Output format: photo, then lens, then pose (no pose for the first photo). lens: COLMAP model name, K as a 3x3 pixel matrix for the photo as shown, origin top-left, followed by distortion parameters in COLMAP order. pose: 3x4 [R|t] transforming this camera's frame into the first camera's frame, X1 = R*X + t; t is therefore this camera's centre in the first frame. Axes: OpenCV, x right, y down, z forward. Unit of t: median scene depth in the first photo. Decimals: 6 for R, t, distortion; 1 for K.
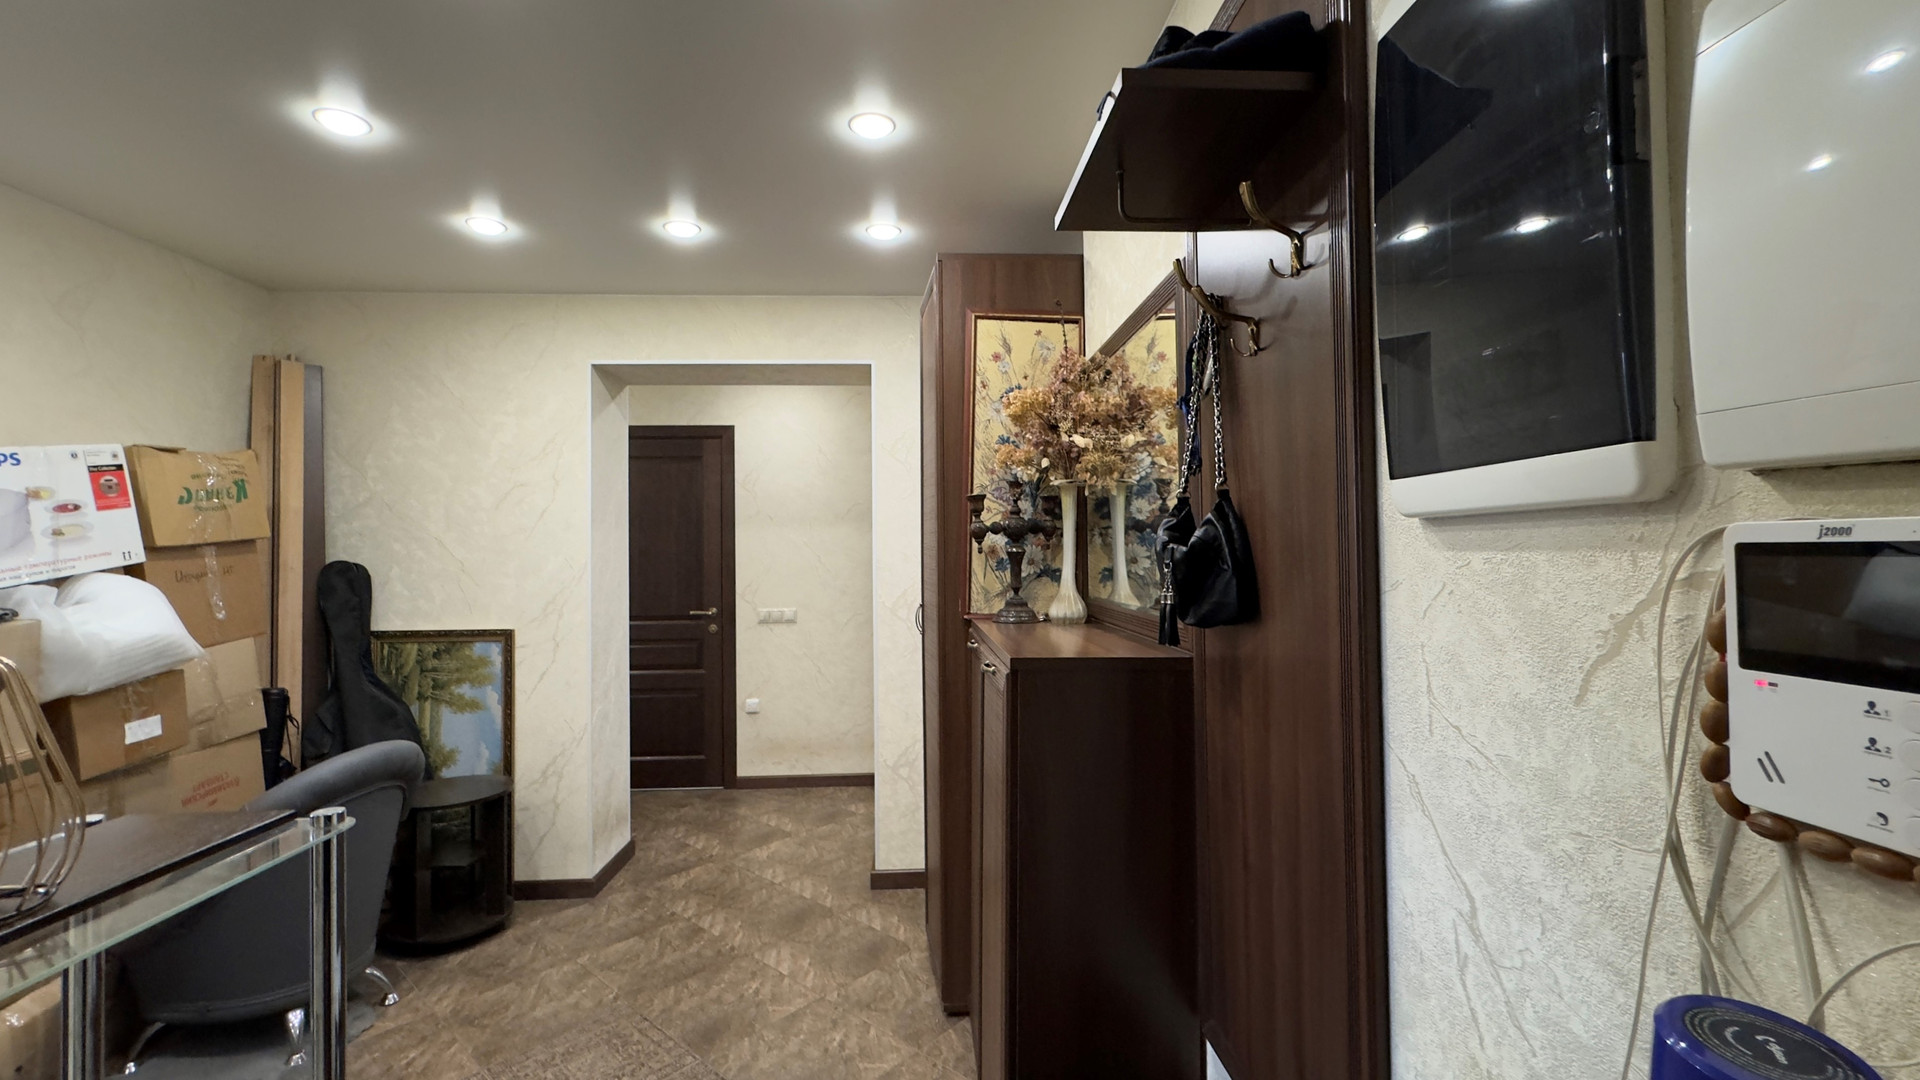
lens RADIAL K [[791.9, 0, 950.1], [0, 791.9, 535.3], [0, 0, 1]] dist [-0.002951, -0.000026]
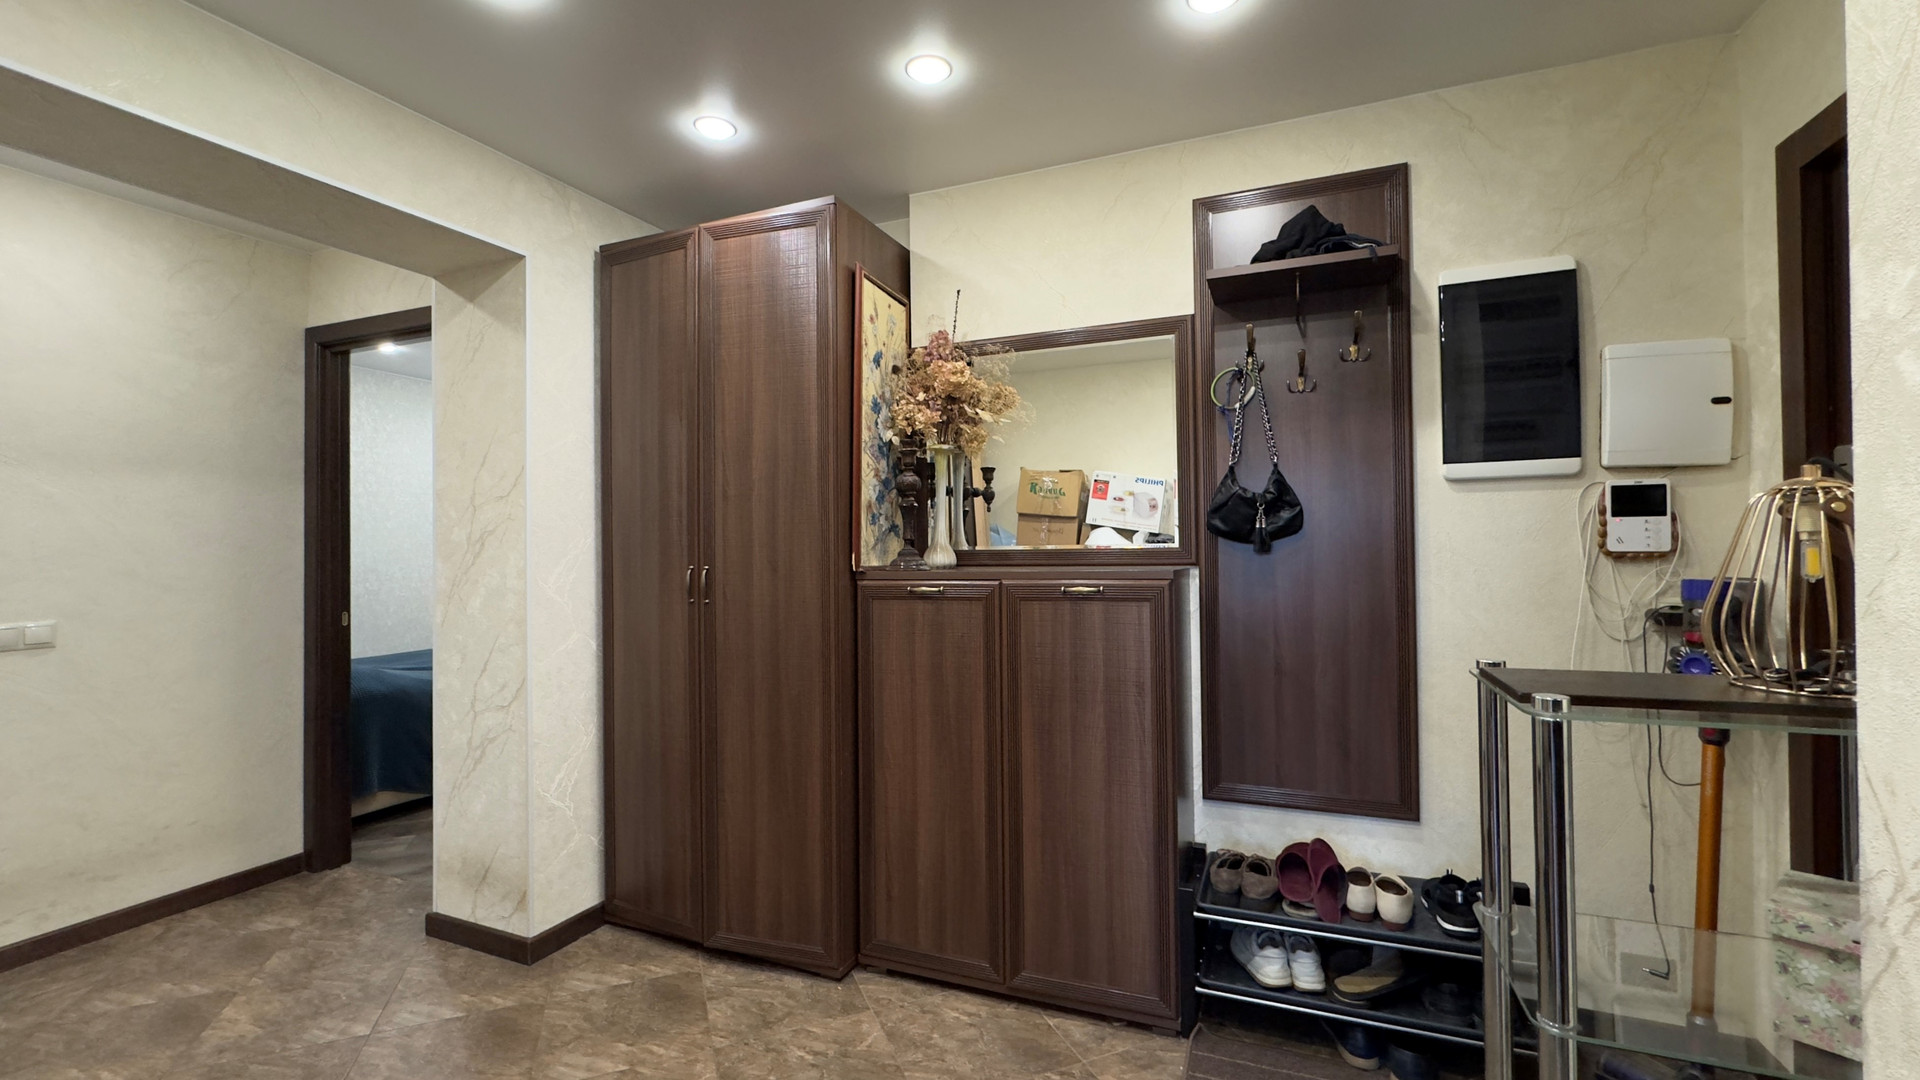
lens RADIAL K [[791.9, 0, 957.2], [0, 791.9, 527.0], [0, 0, 1]] dist [-0.002951, -0.000026]
pose [[0.452999, 0.019113, 0.891306, -0.888546], [-0.010197, 0.999816, -0.016257, 0.069673], [-0.891453, -0.001724, 0.453110, 0.470812]]
